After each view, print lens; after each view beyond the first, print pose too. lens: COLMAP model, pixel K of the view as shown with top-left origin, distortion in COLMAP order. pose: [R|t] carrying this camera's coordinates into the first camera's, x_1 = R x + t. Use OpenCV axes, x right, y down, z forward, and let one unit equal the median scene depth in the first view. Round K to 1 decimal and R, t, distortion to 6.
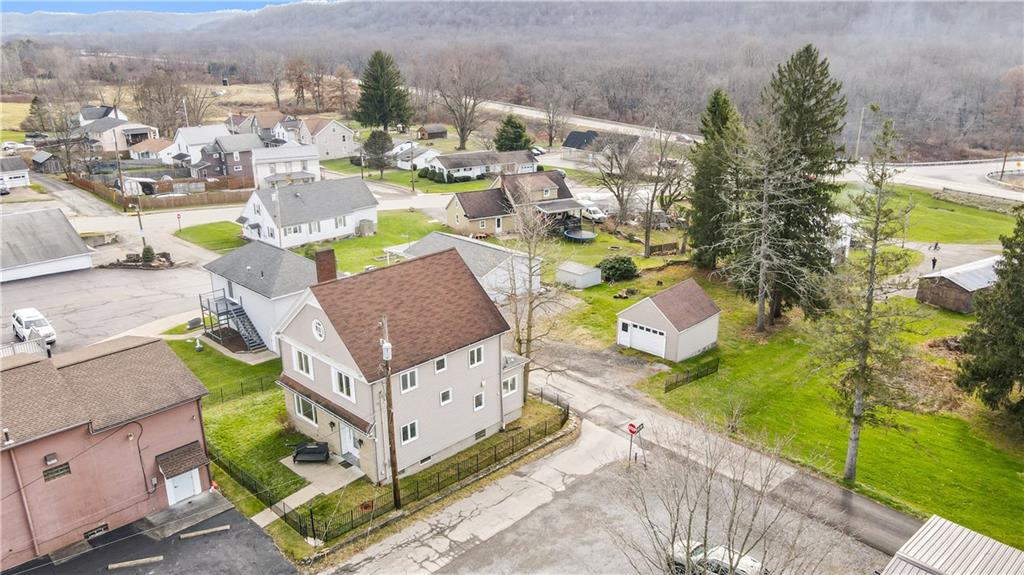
lens RADIAL K [[776.7, 0, 512.0], [0, 776.7, 287.5], [0, 0, 1]] dist [0.002461, 0.001132]
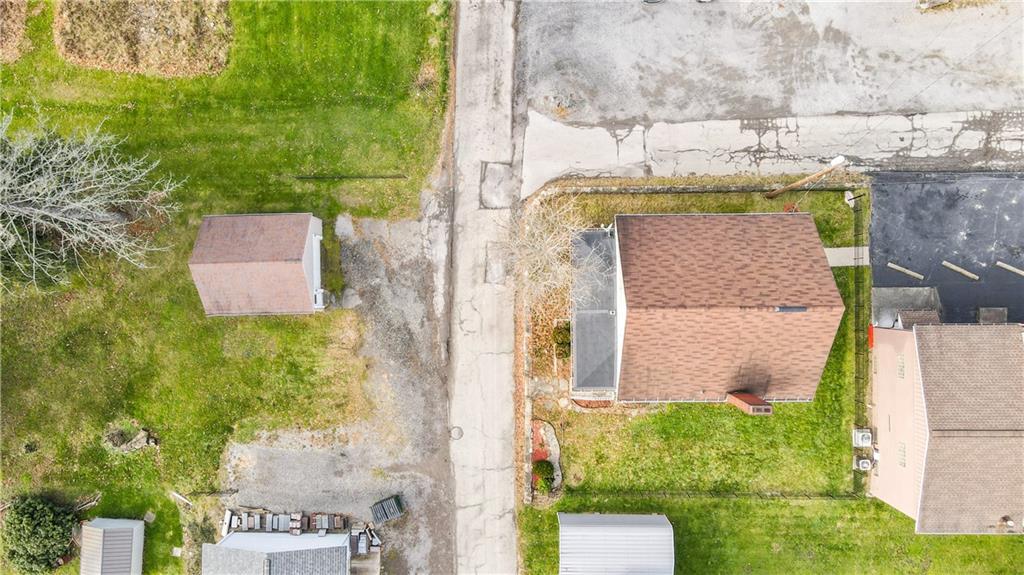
lens RADIAL K [[776.7, 0, 512.0], [0, 776.7, 287.5], [0, 0, 1]] dist [0.002461, 0.001132]
pose [[-0.704867, -0.709011, 0.021575, 0.004927], [0.234126, -0.203830, 0.950599, -0.998049], [-0.669588, 0.675097, 0.309671, 1.025871]]
